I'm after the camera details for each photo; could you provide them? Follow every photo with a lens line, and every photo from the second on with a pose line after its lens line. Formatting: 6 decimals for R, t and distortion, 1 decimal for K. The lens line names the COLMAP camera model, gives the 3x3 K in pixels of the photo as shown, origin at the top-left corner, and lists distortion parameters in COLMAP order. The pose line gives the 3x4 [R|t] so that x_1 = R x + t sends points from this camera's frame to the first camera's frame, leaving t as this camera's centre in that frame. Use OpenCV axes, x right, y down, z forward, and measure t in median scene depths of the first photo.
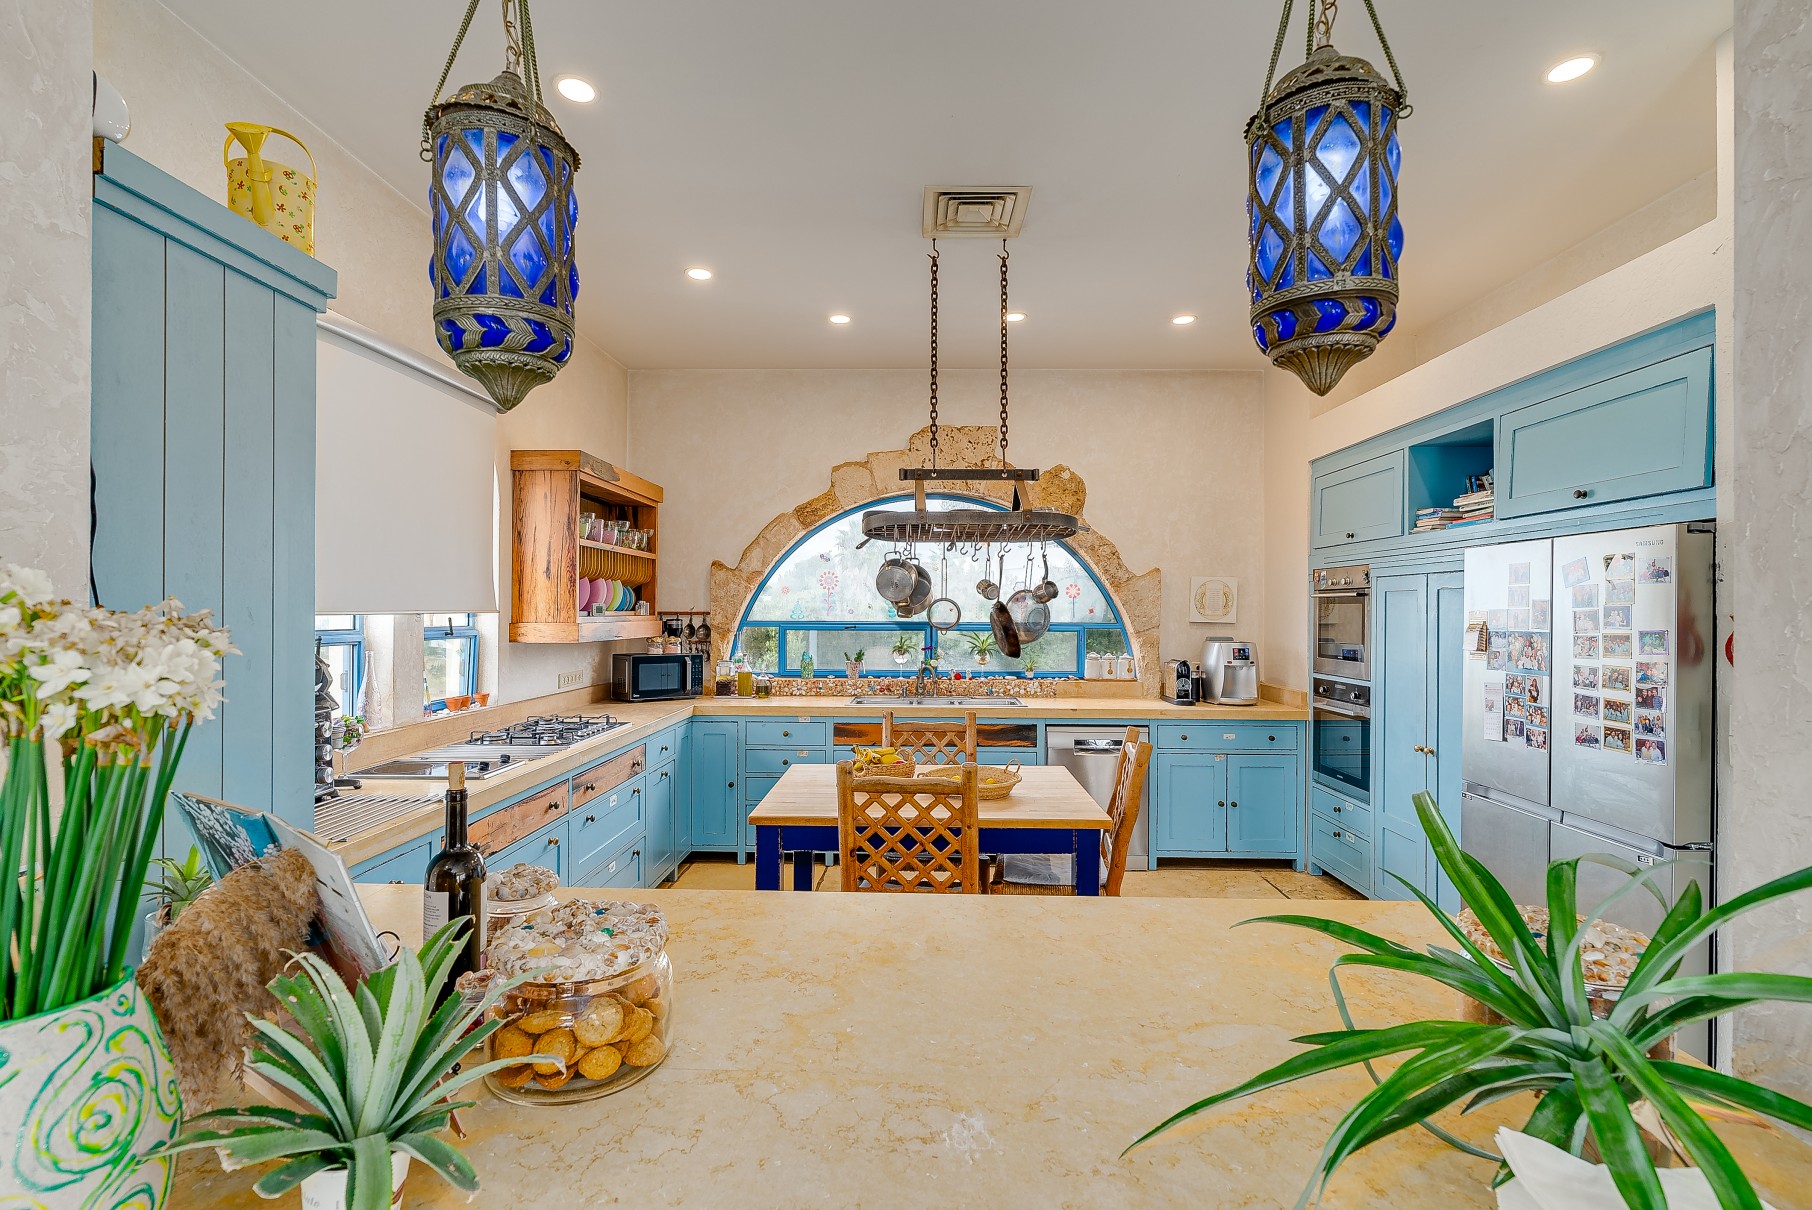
lens RADIAL K [[845.3, 0, 905.4], [0, 845.3, 611.8], [0, 0, 1]] dist [-0.001342, 0.000547]
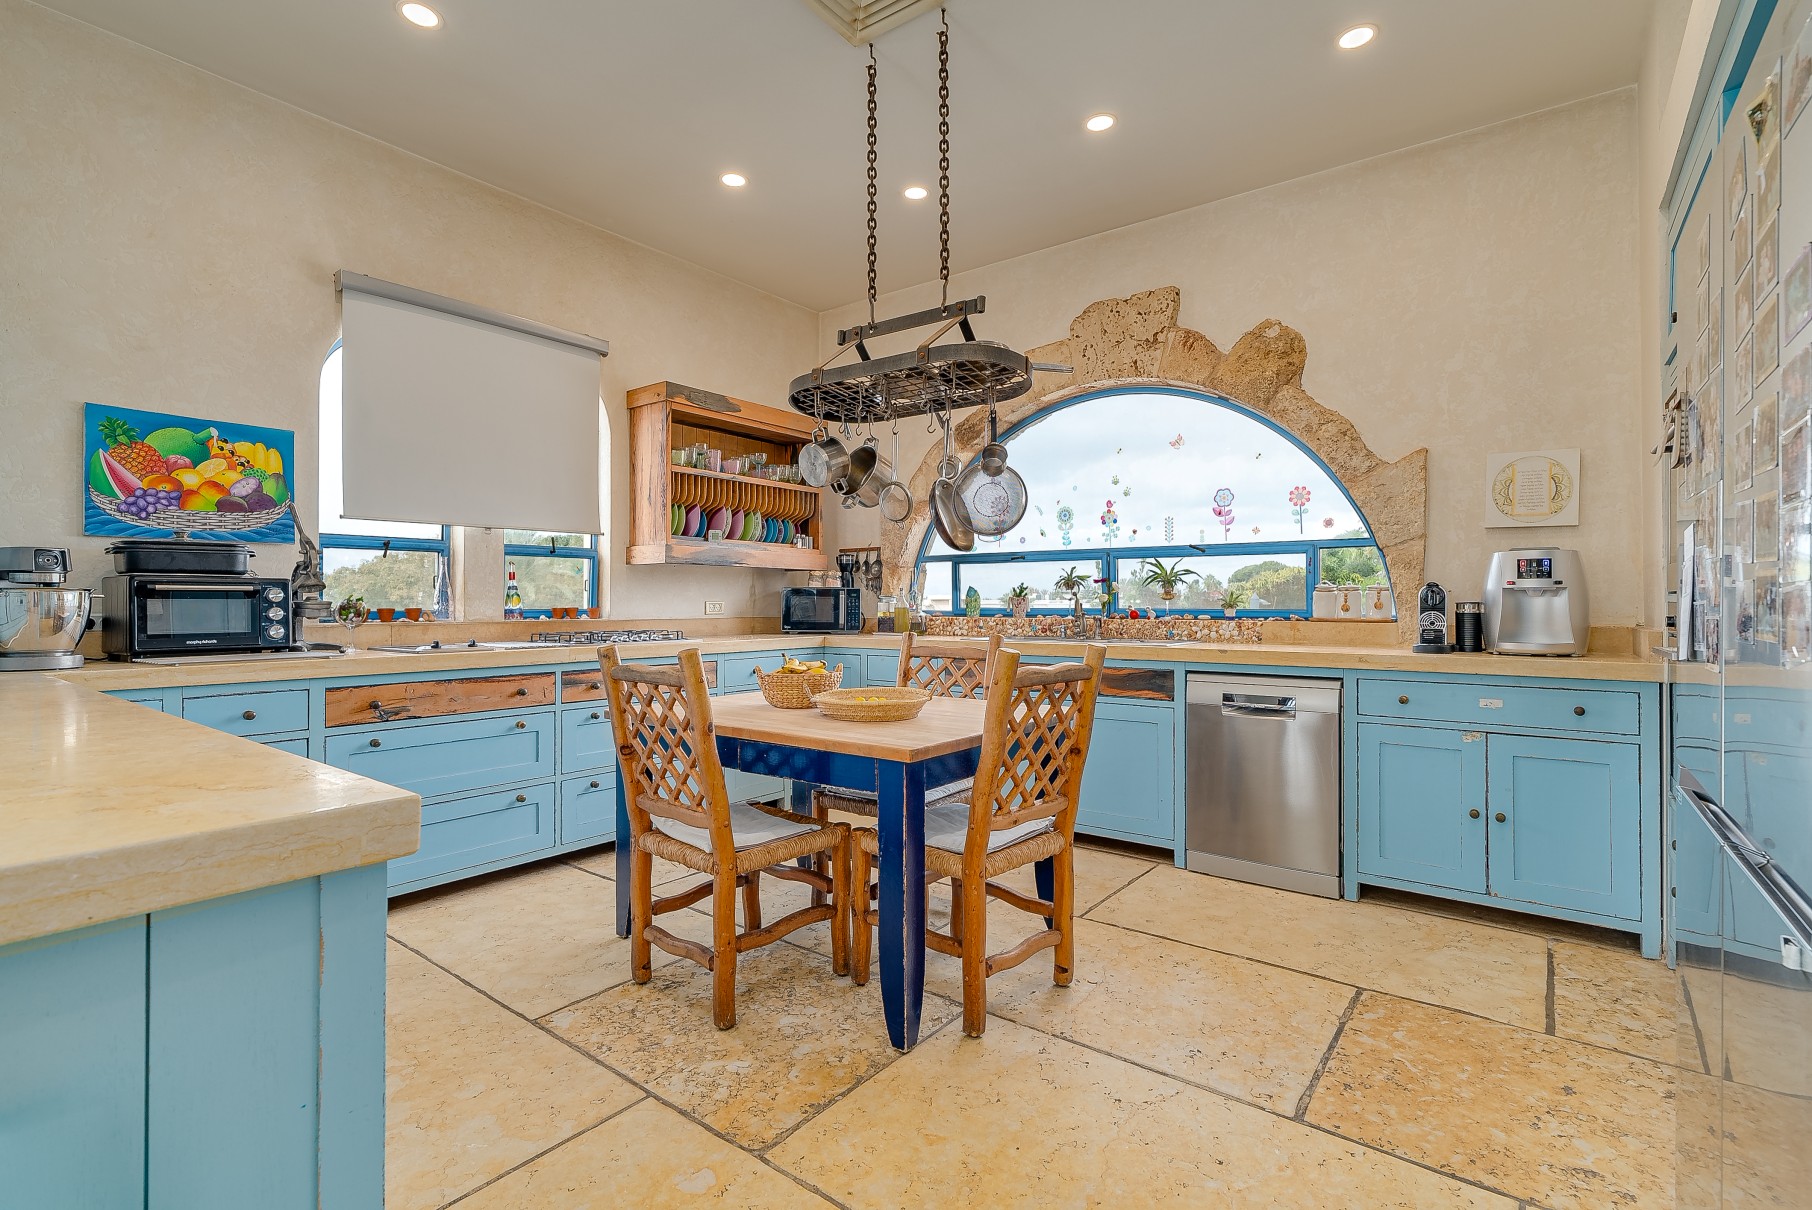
lens RADIAL K [[845.3, 0, 900.7], [0, 845.3, 602.8], [0, 0, 1]] dist [-0.001342, 0.000547]
pose [[0.804424, -0.005343, -0.594031, 0.403617], [0.001665, 0.999976, -0.006740, 0.079678], [0.594053, 0.004433, 0.804414, 0.269108]]
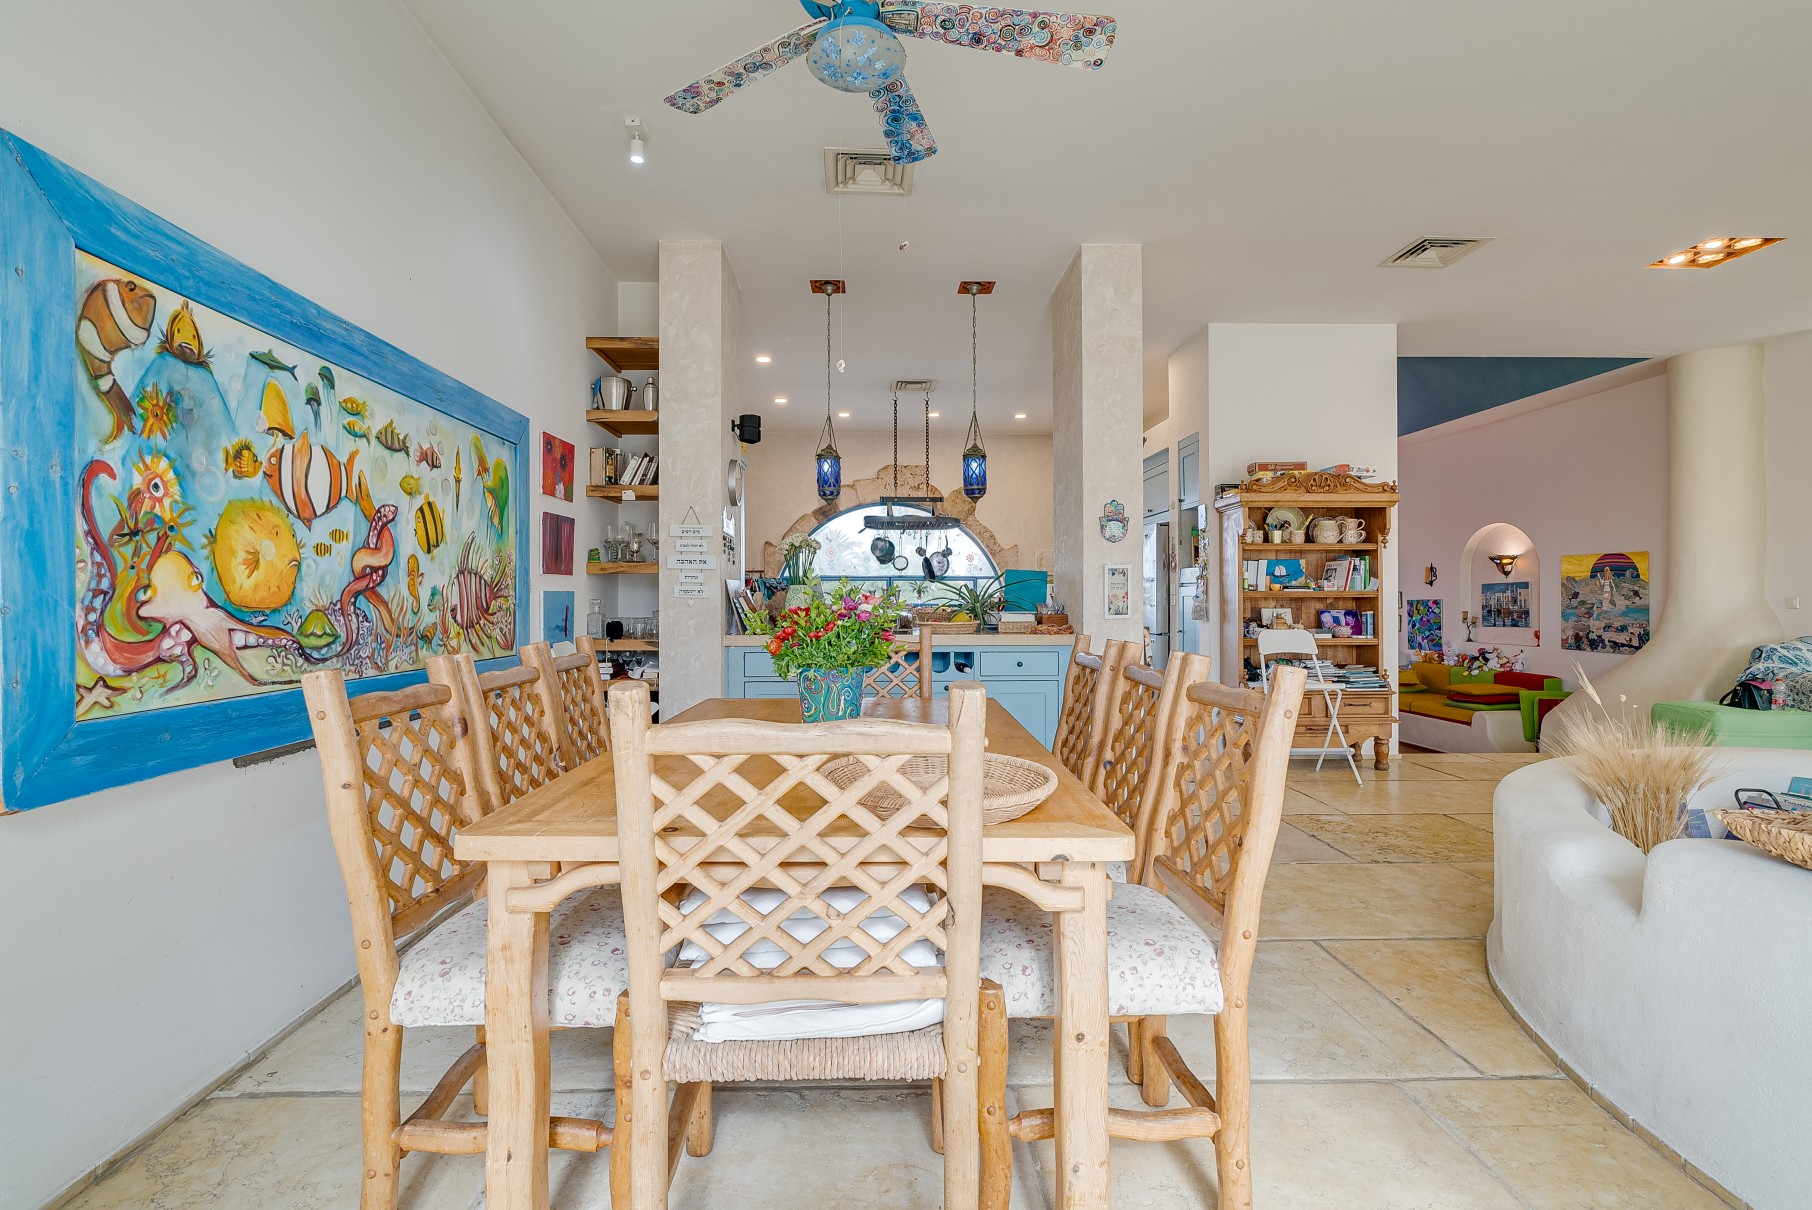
lens RADIAL K [[845.3, 0, 898.9], [0, 845.3, 601.5], [0, 0, 1]] dist [-0.001342, 0.000547]
pose [[0.998013, -0.006212, 0.062694, -0.071453], [0.006195, 0.999981, 0.000470, 0.074965], [-0.062696, -0.000081, 0.998033, -0.870269]]
